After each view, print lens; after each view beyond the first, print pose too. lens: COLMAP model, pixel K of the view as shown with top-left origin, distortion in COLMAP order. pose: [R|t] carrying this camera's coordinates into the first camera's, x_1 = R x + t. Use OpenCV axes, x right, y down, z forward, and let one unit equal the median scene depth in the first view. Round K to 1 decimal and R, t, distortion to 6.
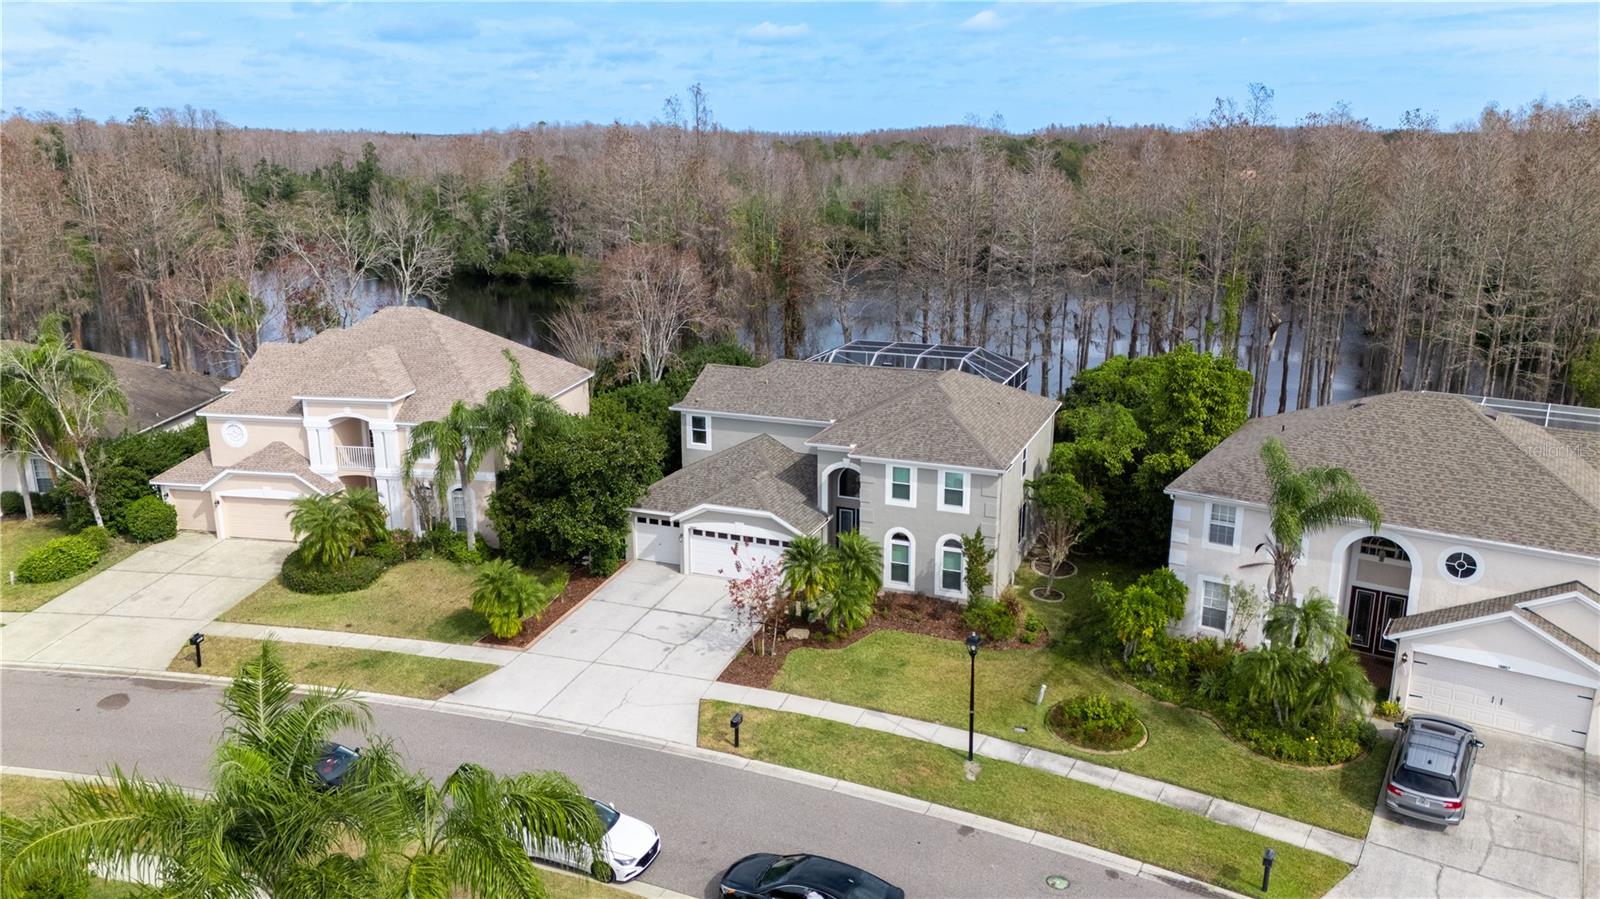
lens RADIAL K [[1097.7, 0, 800.0], [0, 1097.7, 449.5], [0, 0, 1]] dist [0.044386, -0.066158]
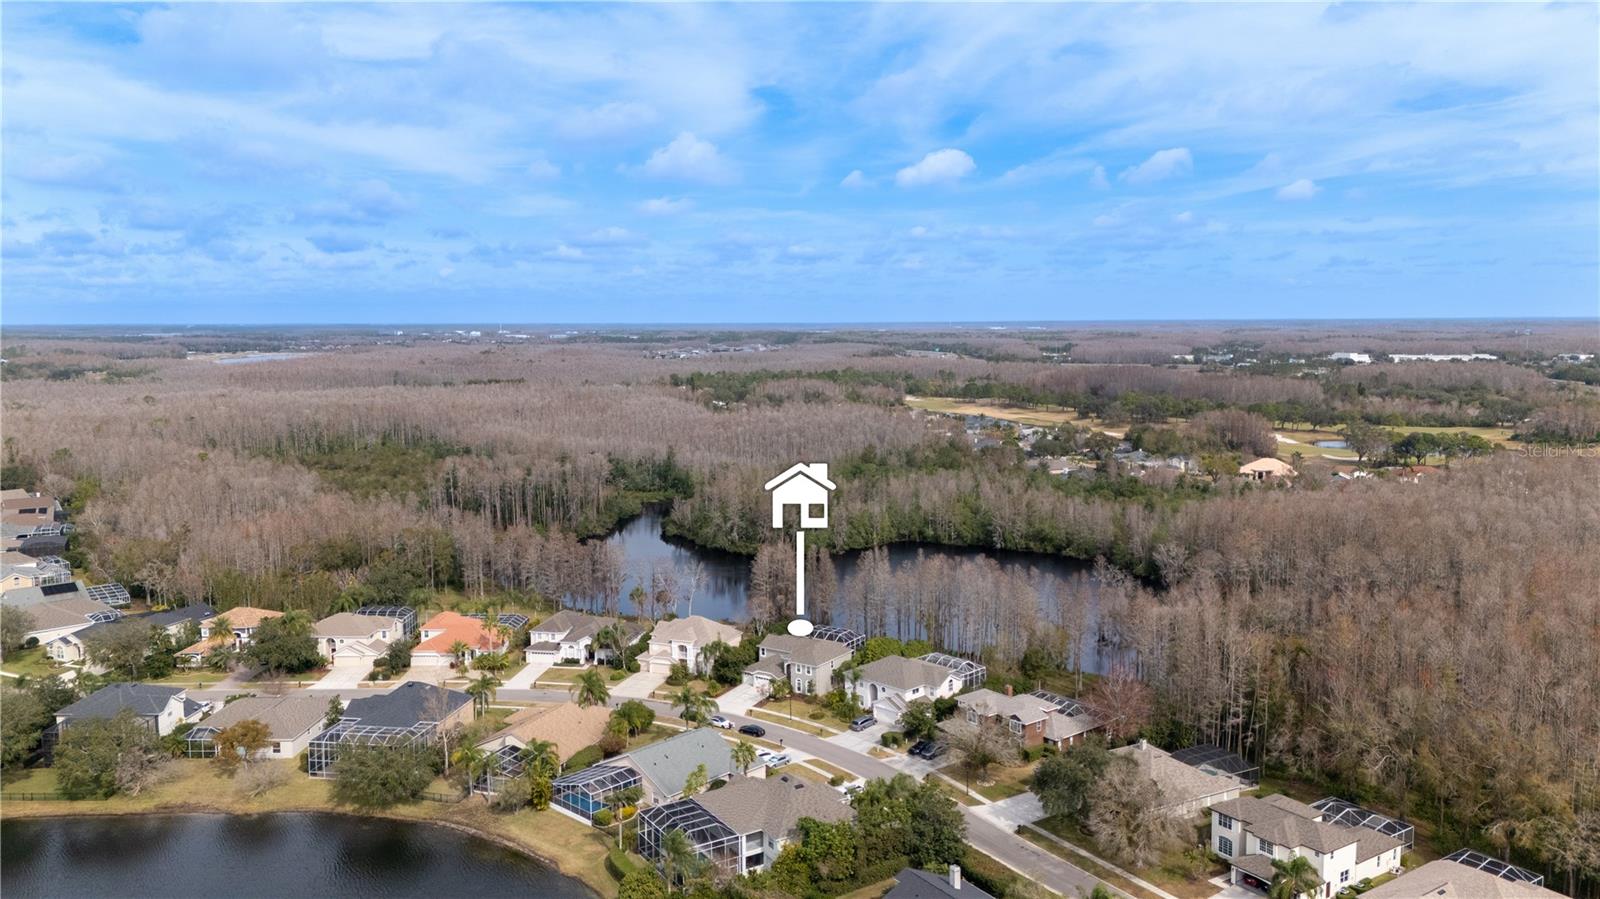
lens RADIAL K [[1097.7, 0, 800.0], [0, 1097.7, 449.5], [0, 0, 1]] dist [0.044386, -0.066158]
pose [[0.974559, 0.011451, -0.223837, 1.015857], [-0.045877, 0.987740, -0.149212, -0.168835], [0.219384, 0.155685, 0.963137, -3.231115]]
